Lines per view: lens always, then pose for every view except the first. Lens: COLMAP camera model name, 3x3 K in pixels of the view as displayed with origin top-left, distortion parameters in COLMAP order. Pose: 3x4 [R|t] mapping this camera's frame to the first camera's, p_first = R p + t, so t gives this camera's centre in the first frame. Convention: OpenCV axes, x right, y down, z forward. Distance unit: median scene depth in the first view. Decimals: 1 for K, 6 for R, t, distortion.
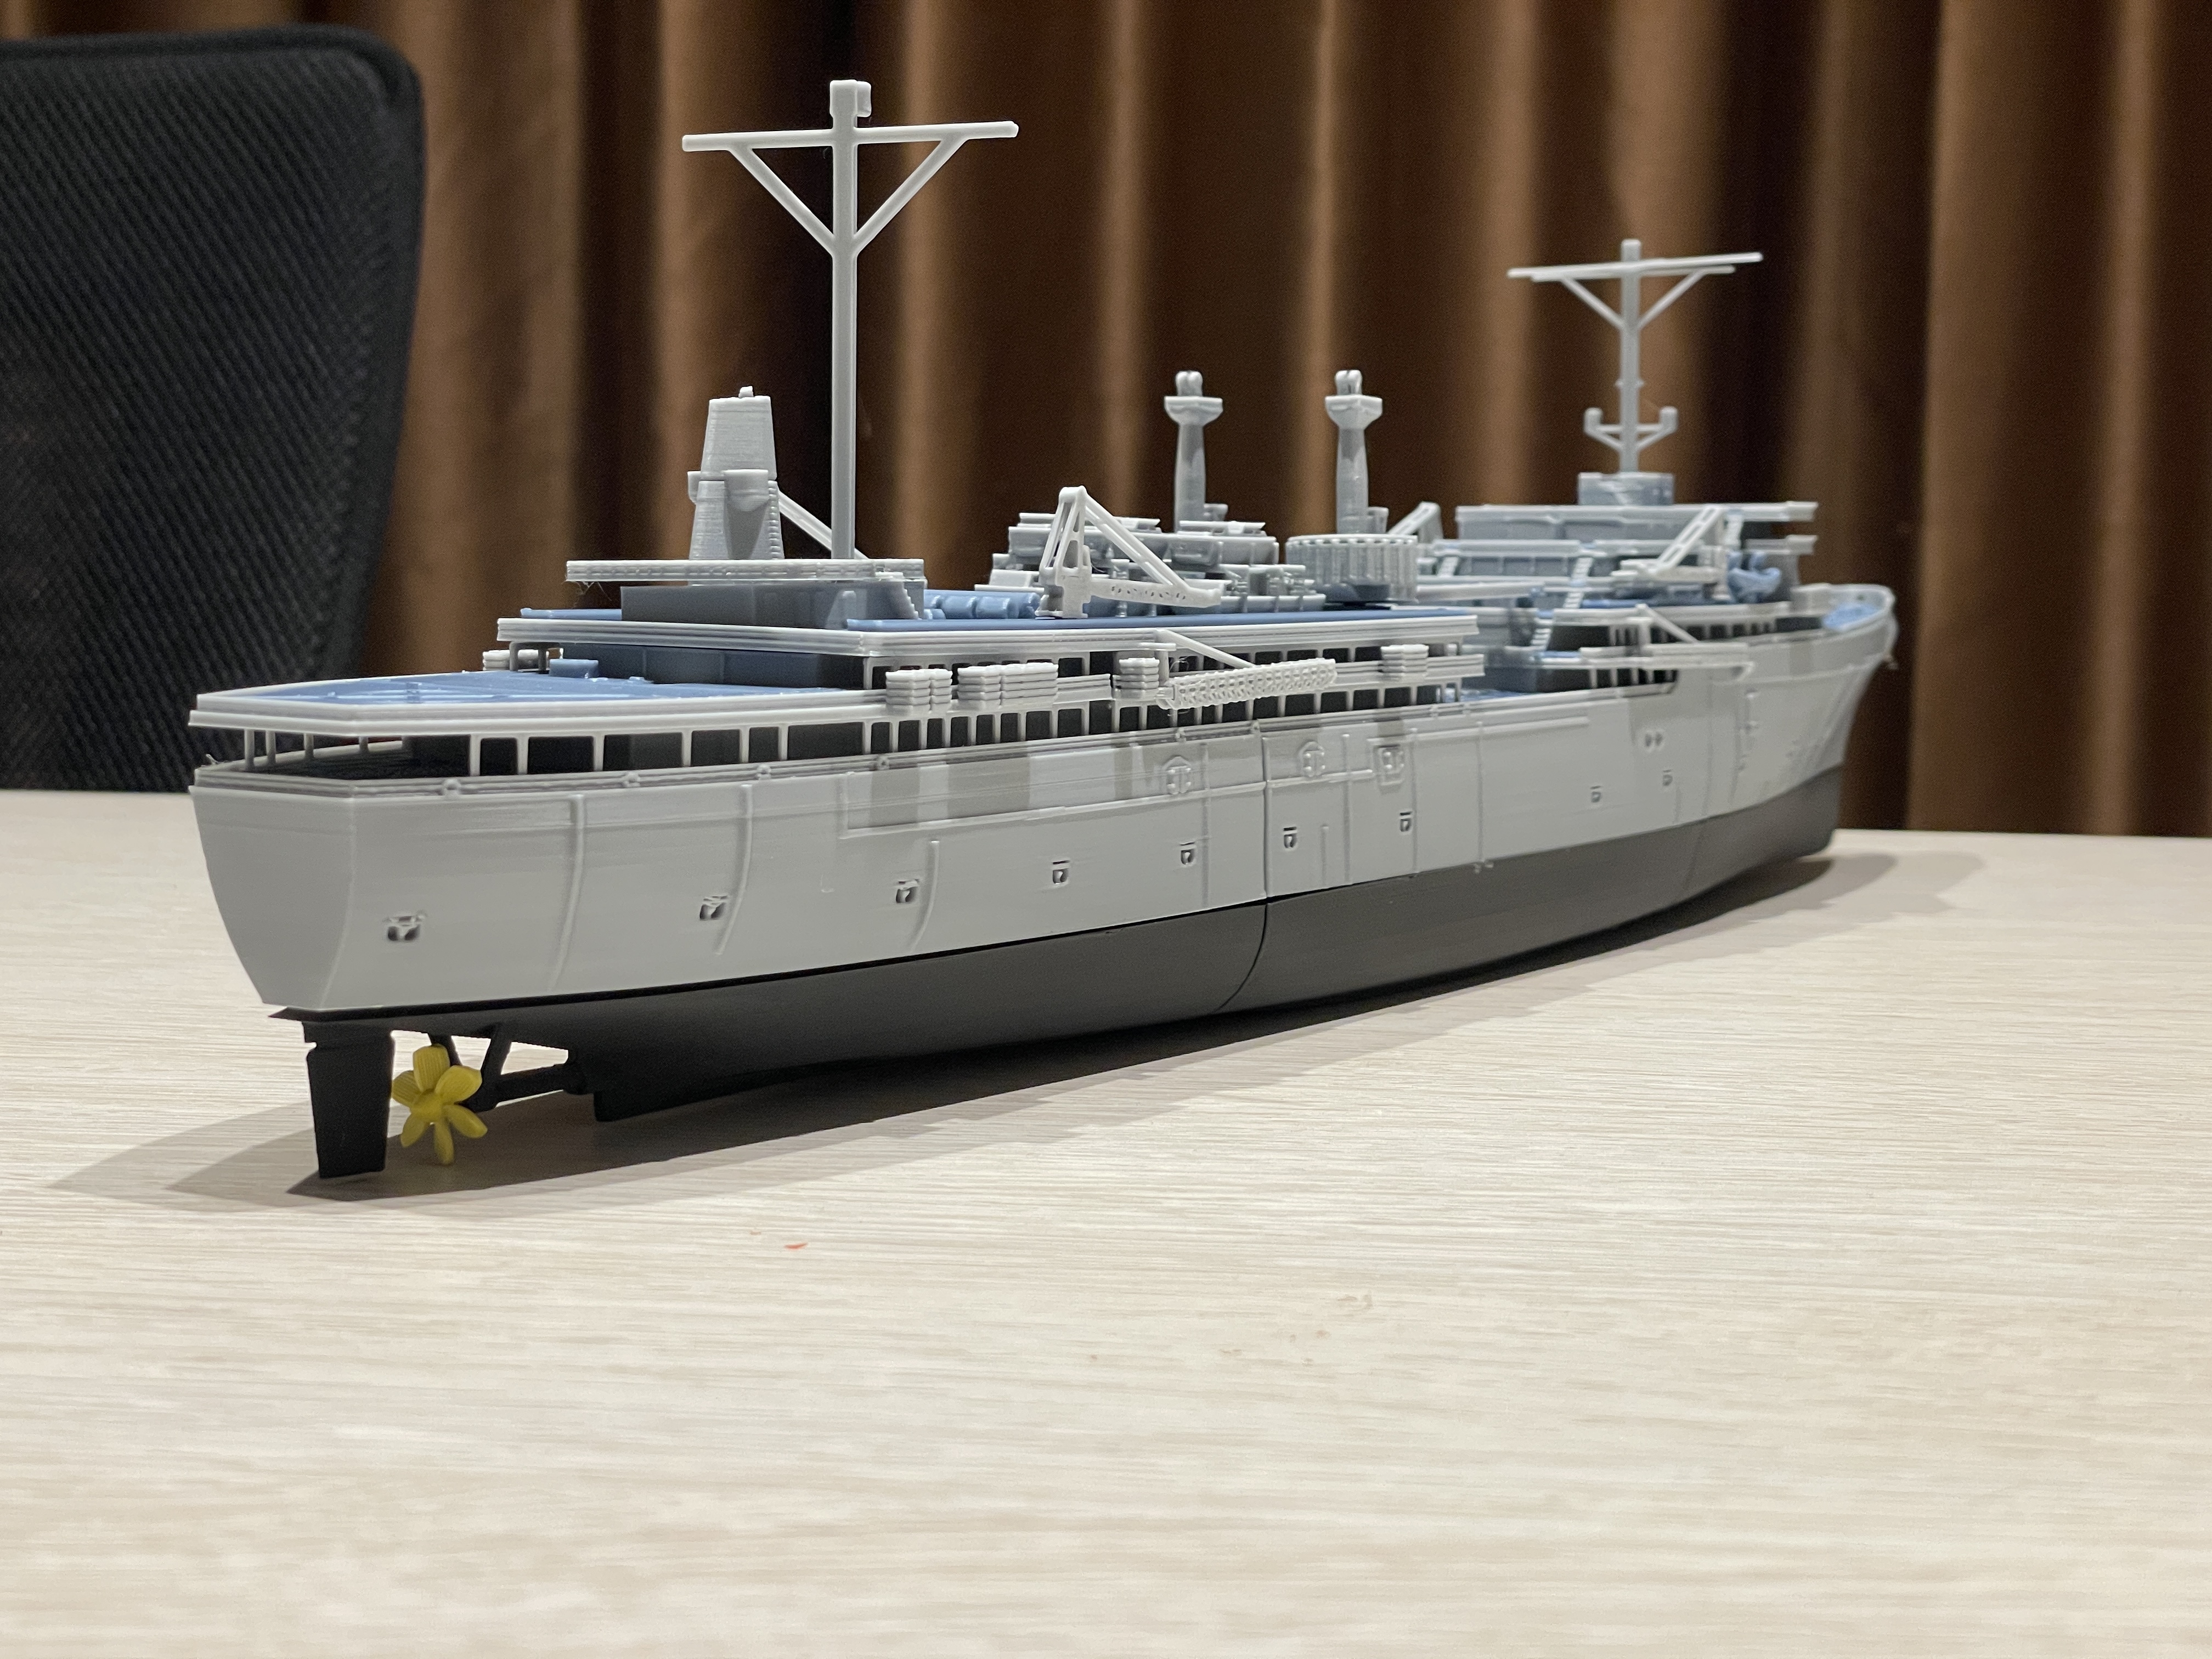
lens RADIAL K [[3390.4, 0, 1115.2], [0, 3390.4, 814.4], [0, 0, 1]] dist [0.075219, 0.000000]
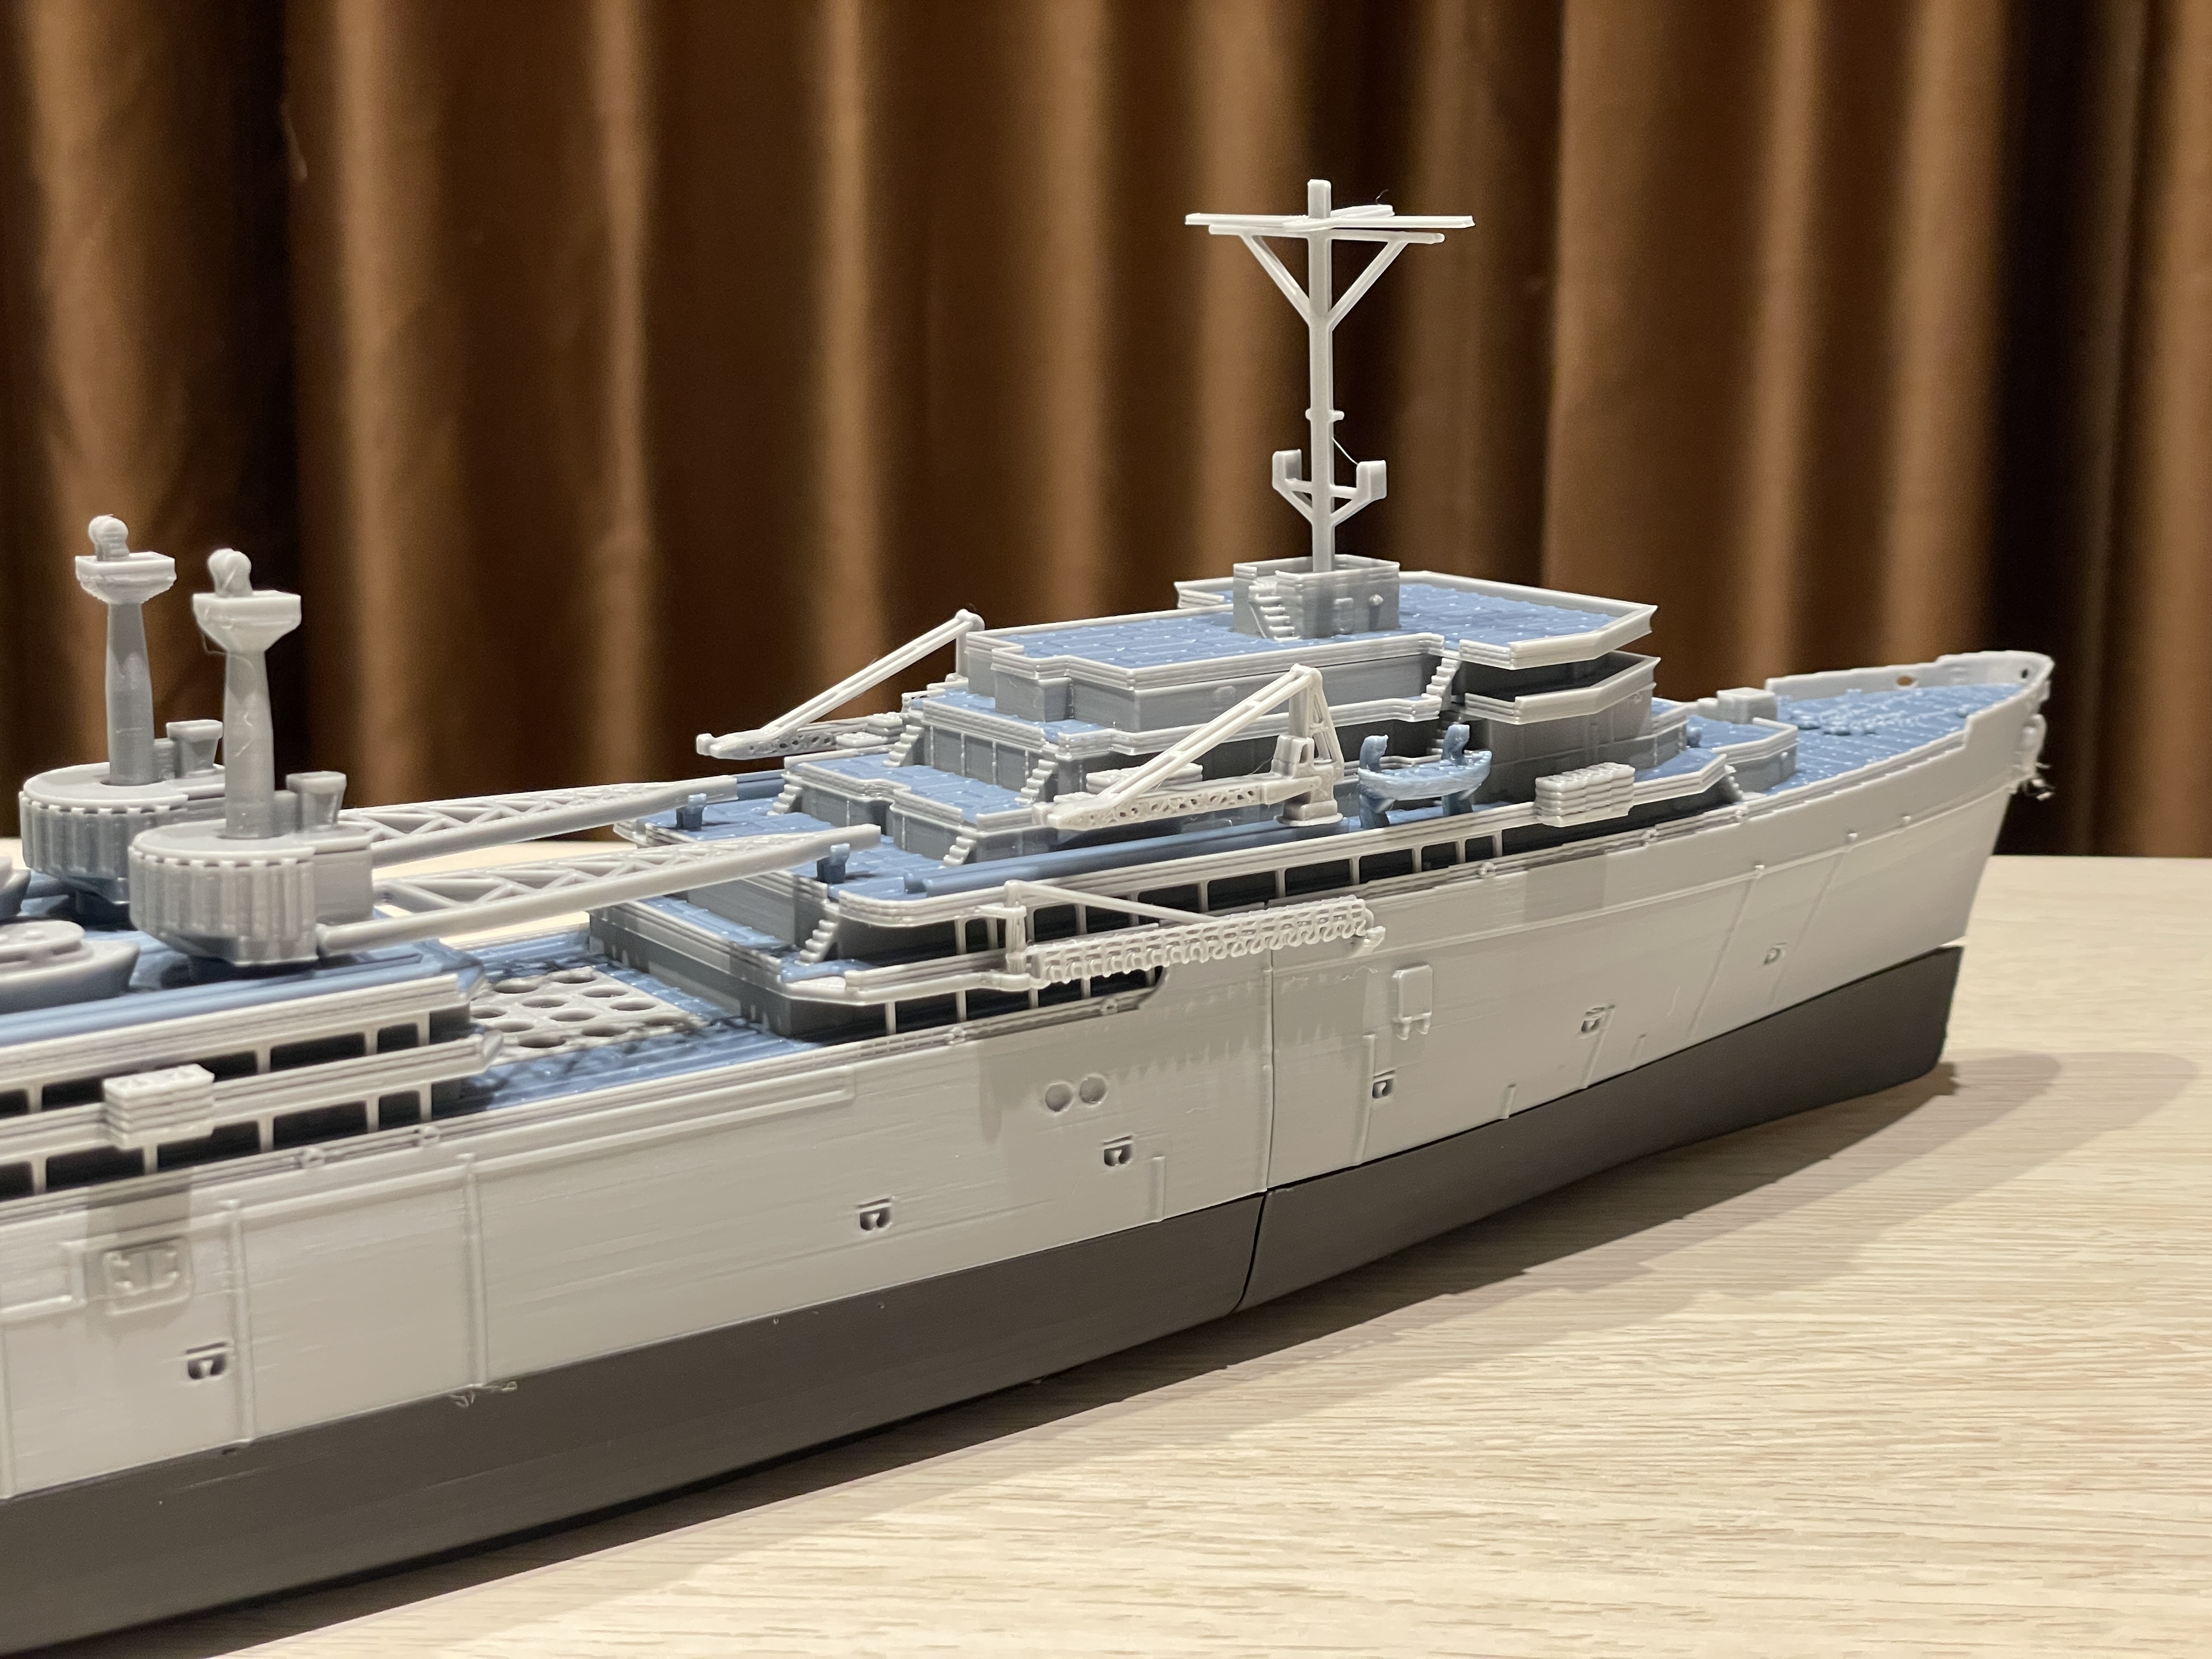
lens RADIAL K [[3390.4, 0, 1116.2], [0, 3390.4, 823.8], [0, 0, 1]] dist [0.075219, 0.000000]
pose [[0.929118, 0.070128, -0.363072, 0.433024], [-0.023979, 0.991212, 0.130091, -0.167639], [0.369004, -0.112164, 0.922635, 0.529700]]
